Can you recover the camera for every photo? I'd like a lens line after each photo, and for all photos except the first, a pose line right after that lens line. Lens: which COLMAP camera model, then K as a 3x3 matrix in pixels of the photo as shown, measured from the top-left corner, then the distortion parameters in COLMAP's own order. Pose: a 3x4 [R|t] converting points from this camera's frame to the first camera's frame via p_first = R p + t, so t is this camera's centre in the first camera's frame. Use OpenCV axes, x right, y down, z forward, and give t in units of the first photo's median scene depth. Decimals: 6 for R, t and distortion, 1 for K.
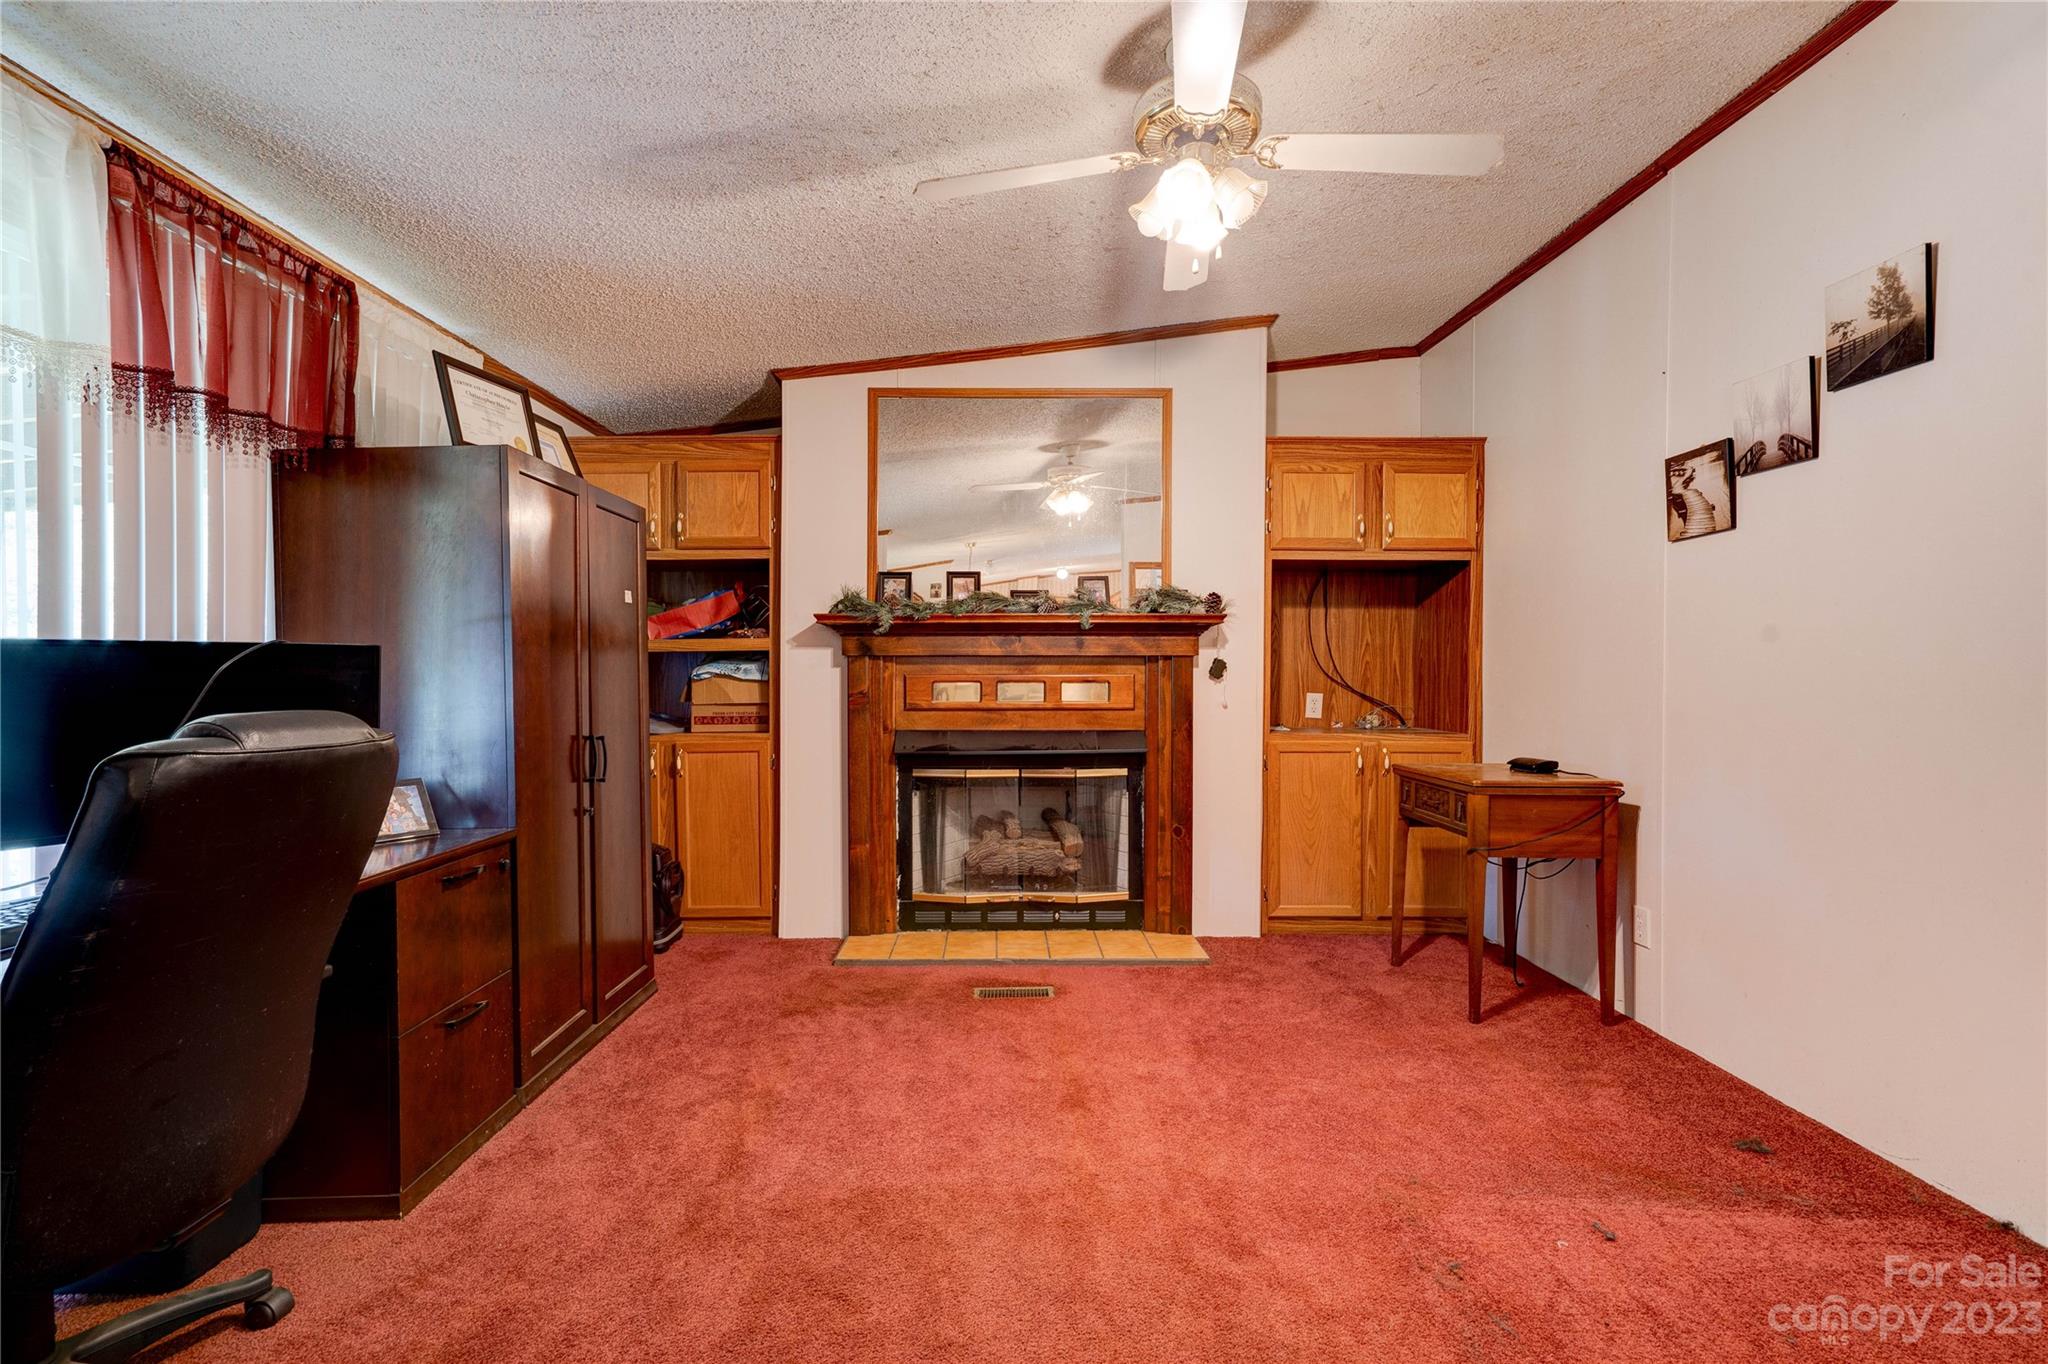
lens RADIAL K [[948.2, 0, 1016.1], [0, 948.2, 681.0], [0, 0, 1]] dist [-0.022476, 0.015394]
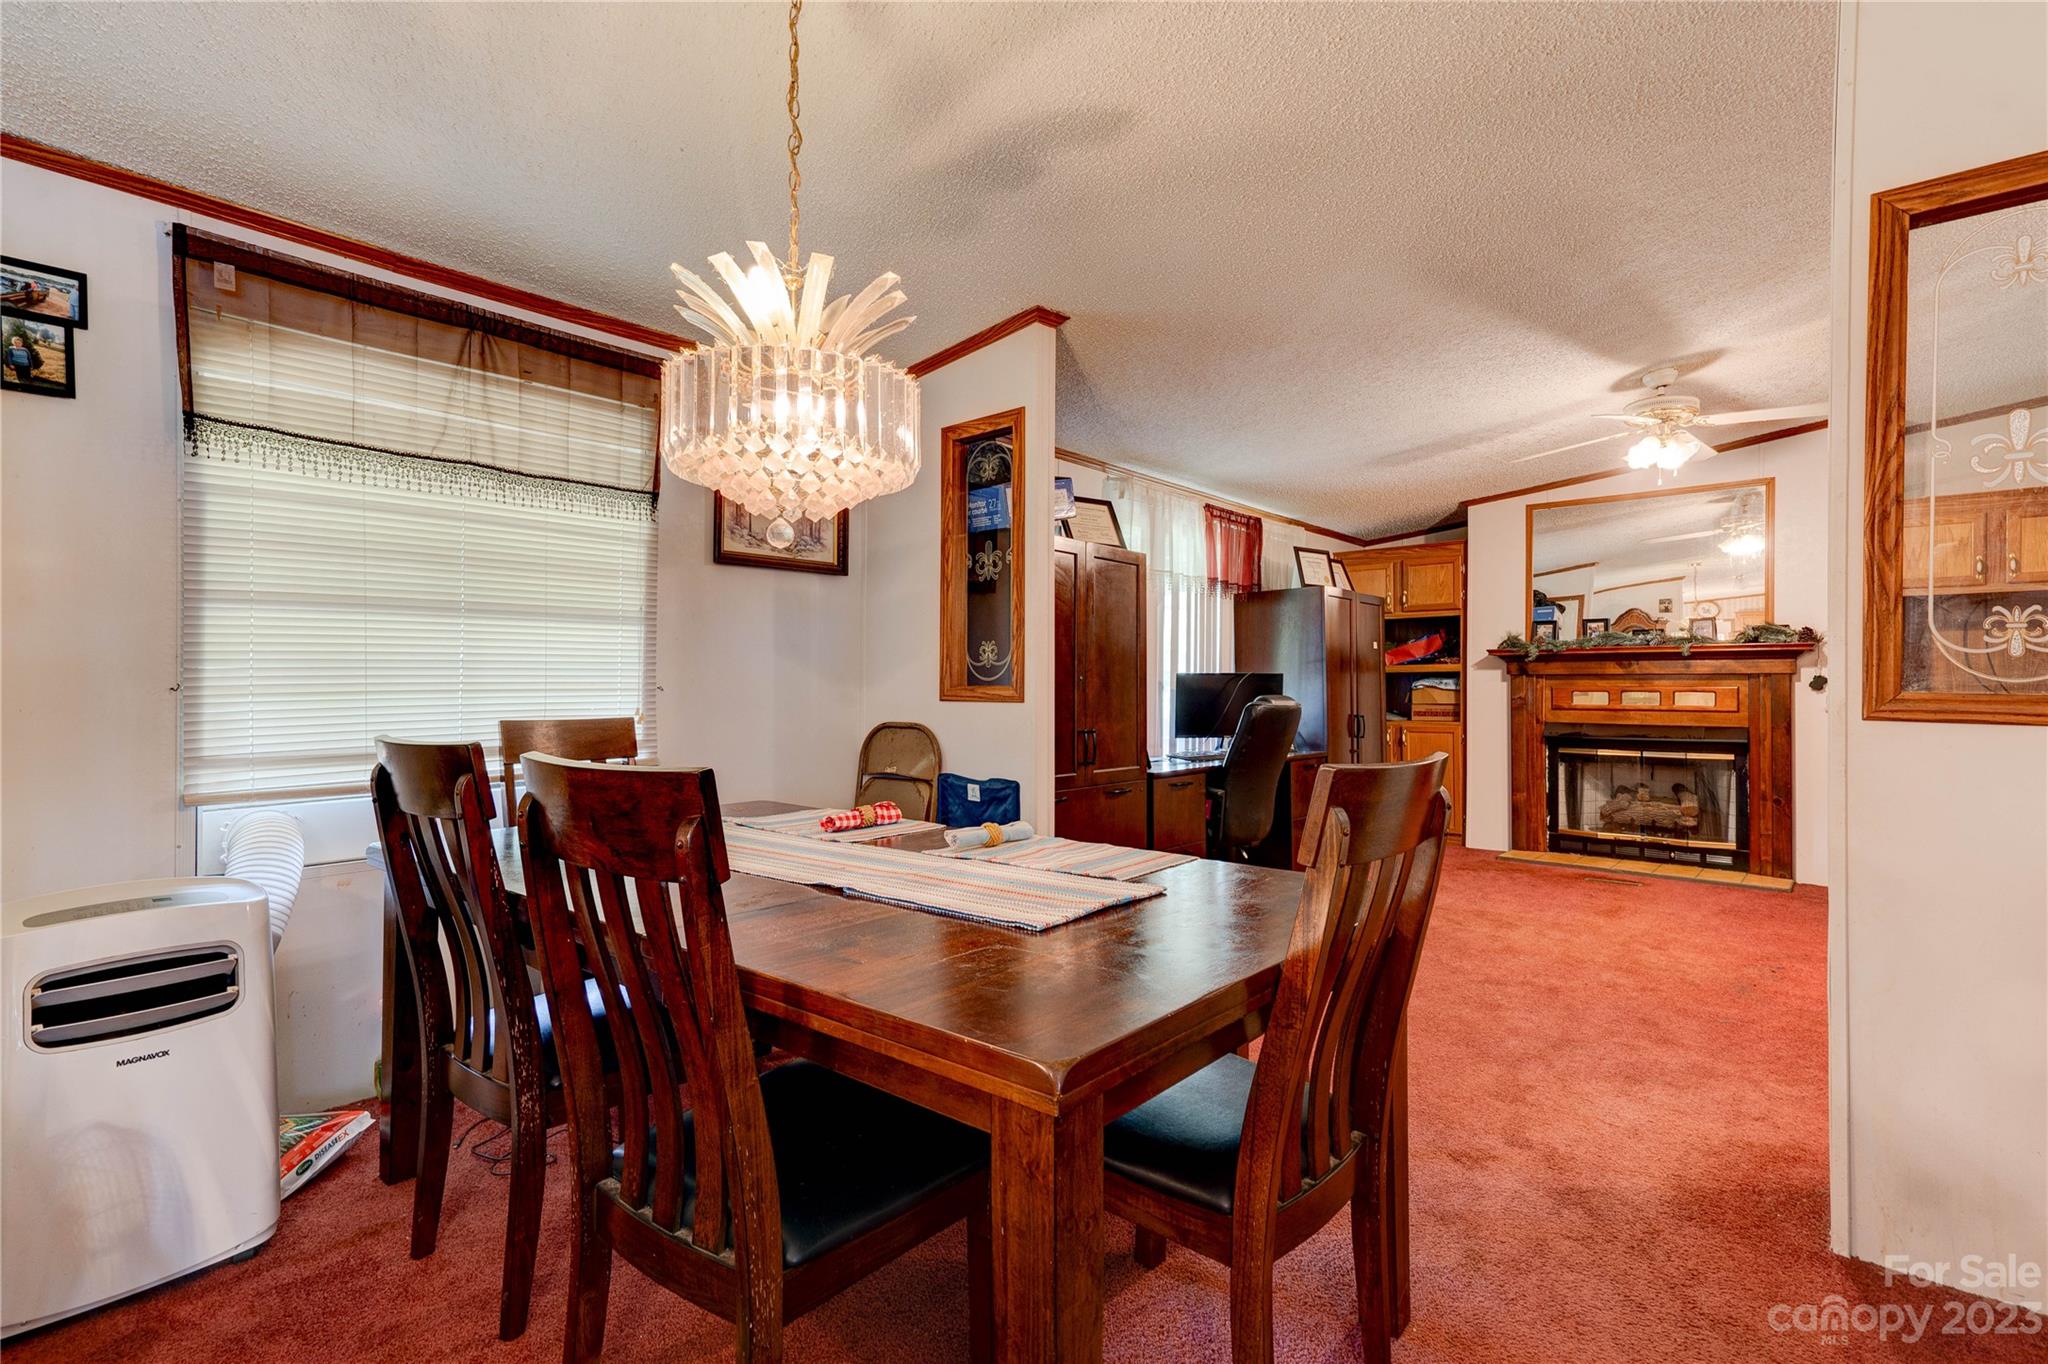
lens RADIAL K [[978.7, 0, 1004.0], [0, 978.7, 676.1], [0, 0, 1]] dist [0.000854, 0.016955]
pose [[0.740096, -0.004078, -0.672489, 0.299408], [-0.006764, 0.999886, -0.013508, 0.003971], [0.672467, 0.014547, 0.739984, -0.797983]]
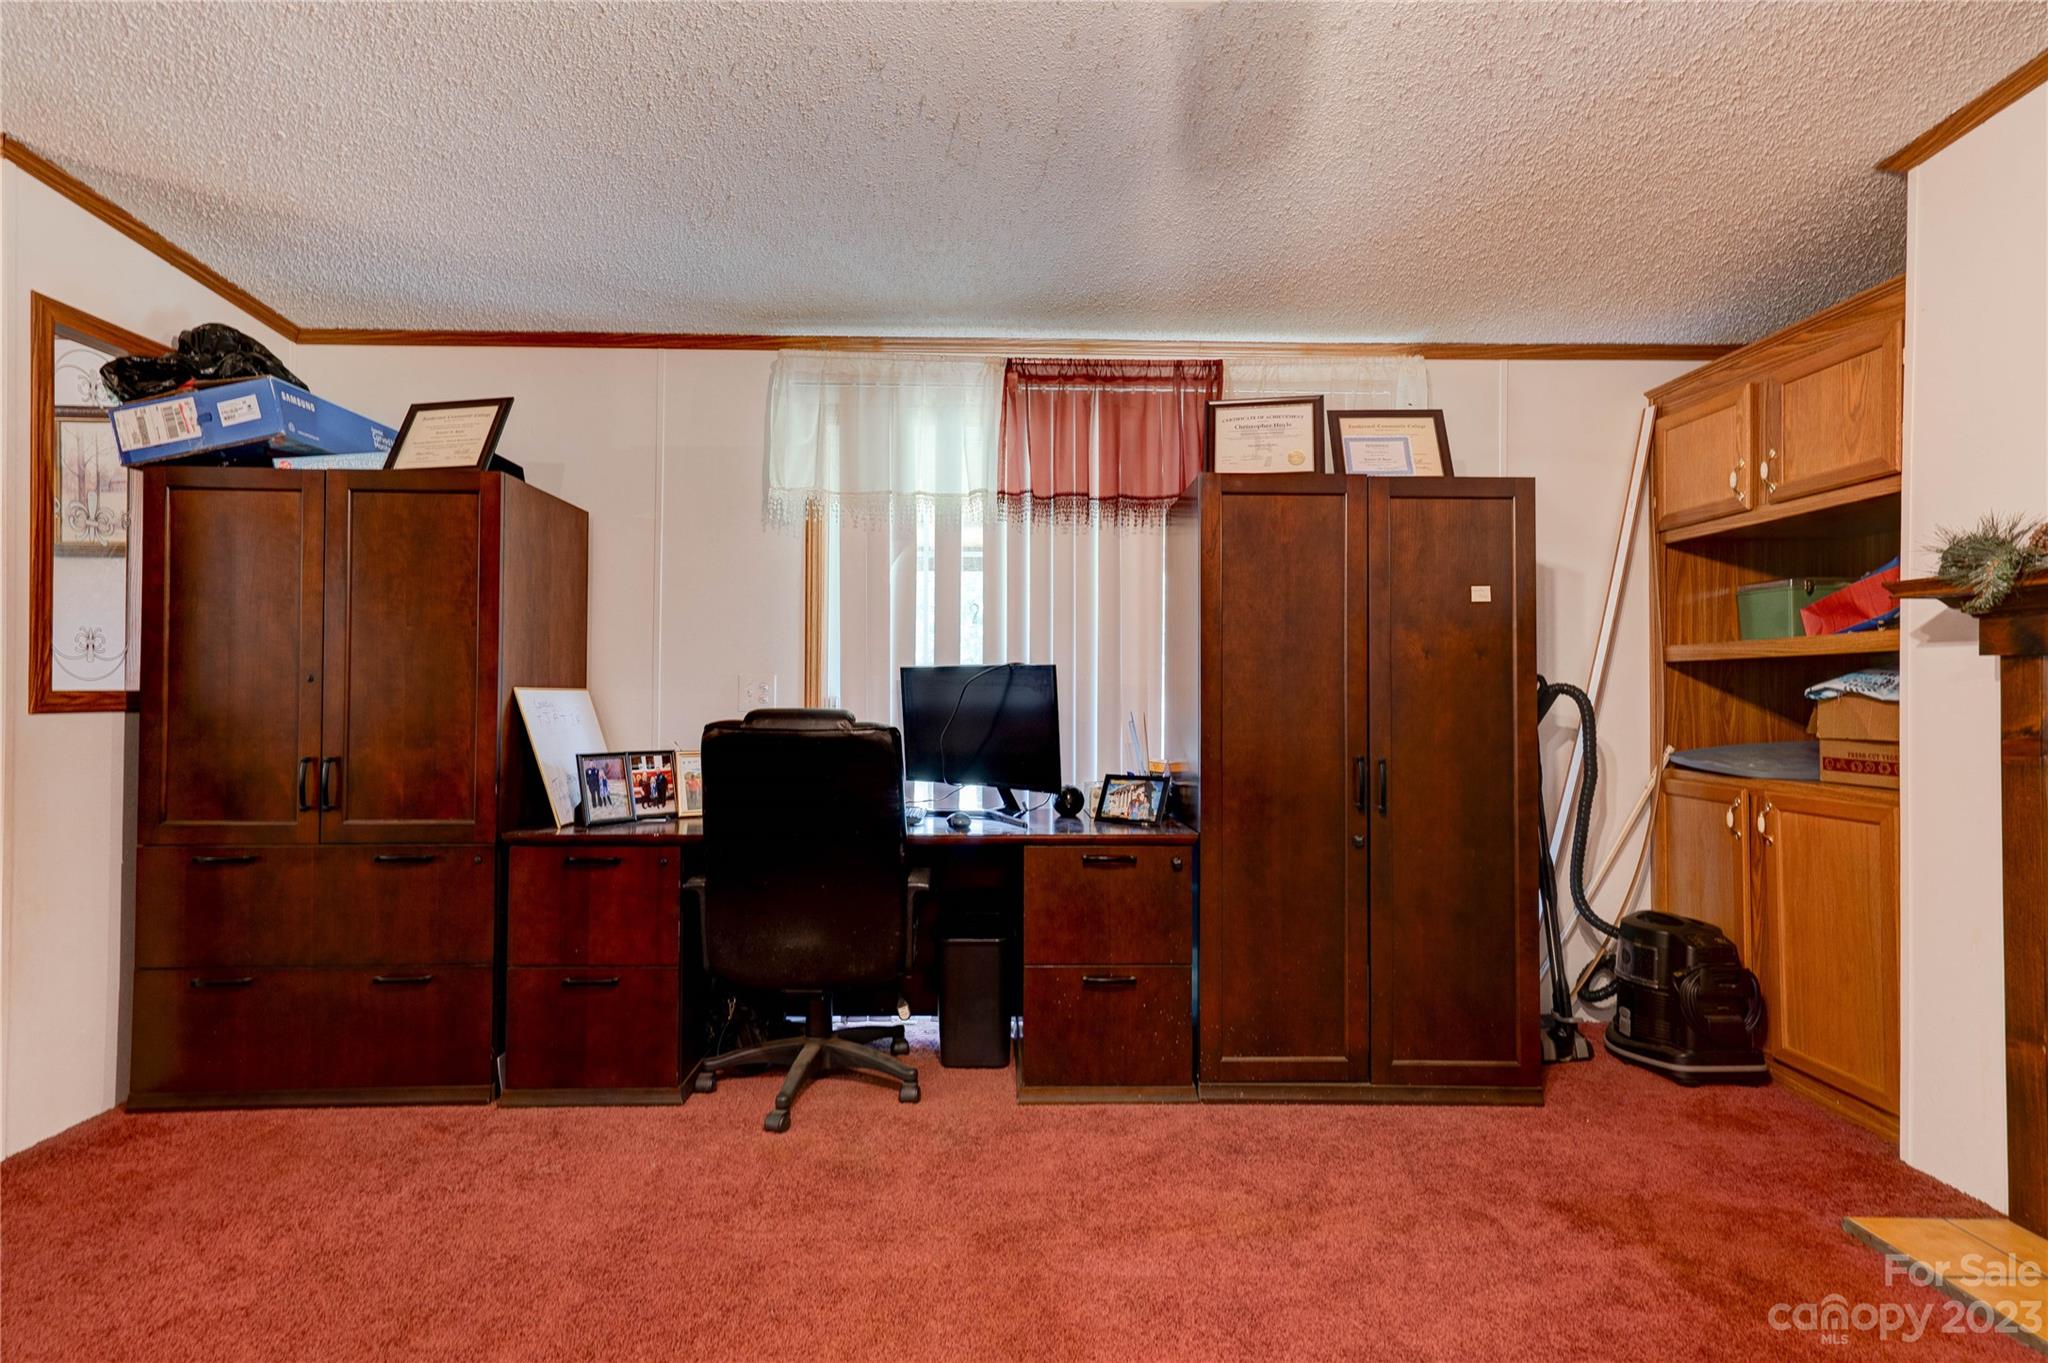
lens RADIAL K [[946.9, 0, 1011.7], [0, 946.9, 676.8], [0, 0, 1]] dist [-0.016533, 0.021194]
pose [[0.005156, -0.024479, -0.999687, 0.316580], [-0.012557, 0.999620, -0.024542, 0.005420], [0.999908, 0.012679, 0.004847, 0.463764]]
